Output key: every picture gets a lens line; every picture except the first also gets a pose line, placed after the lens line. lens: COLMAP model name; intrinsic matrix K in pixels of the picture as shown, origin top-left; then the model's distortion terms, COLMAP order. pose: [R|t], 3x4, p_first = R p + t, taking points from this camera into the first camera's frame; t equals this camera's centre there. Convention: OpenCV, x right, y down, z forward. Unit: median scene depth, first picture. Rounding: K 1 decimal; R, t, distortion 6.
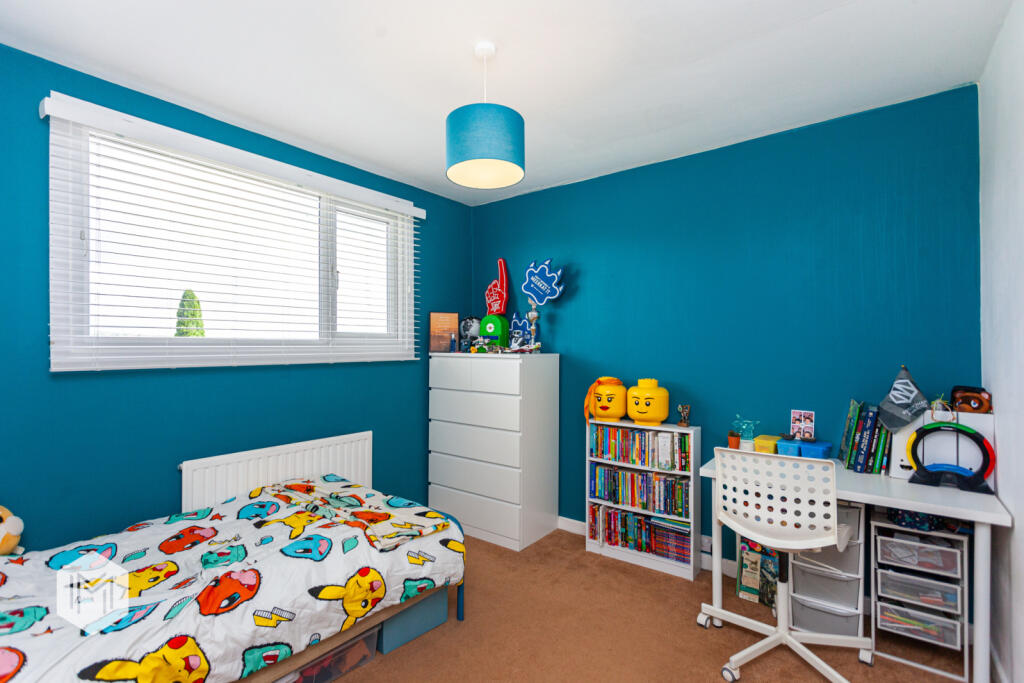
lens RADIAL K [[490.5, 0, 505.4], [0, 490.5, 340.9], [0, 0, 1]] dist [0.002024, 0.002884]
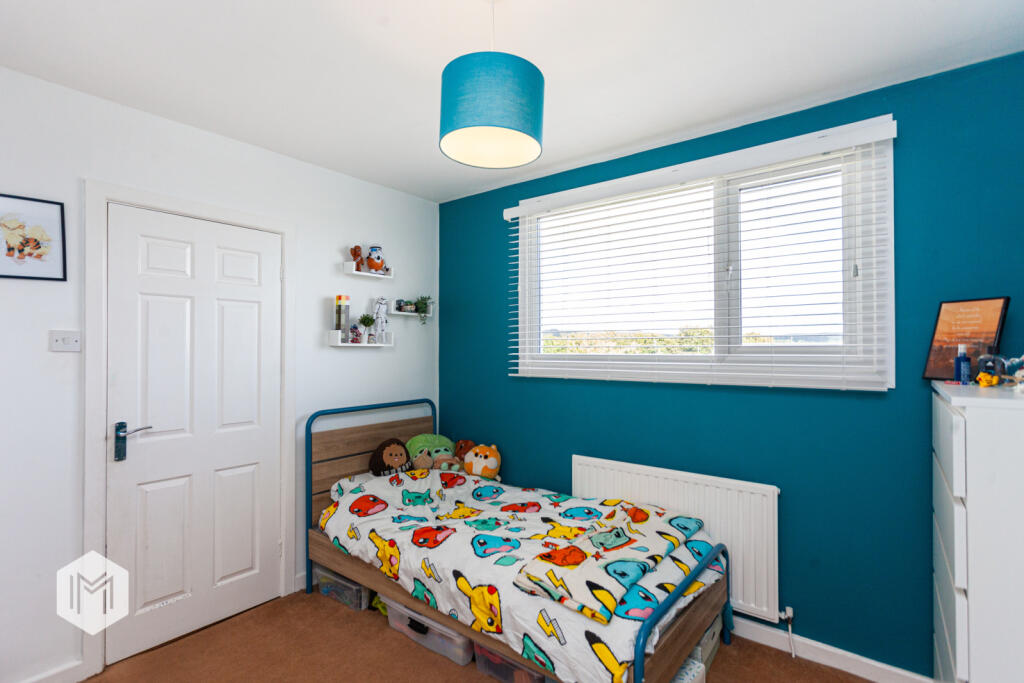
lens RADIAL K [[490.5, 0, 506.0], [0, 490.5, 347.9], [0, 0, 1]] dist [0.002024, 0.002884]
pose [[-0.011823, -0.009140, -0.999888, 0.629292], [0.004154, 0.999949, -0.009189, -0.013462], [0.999921, -0.004262, -0.011784, 0.911627]]
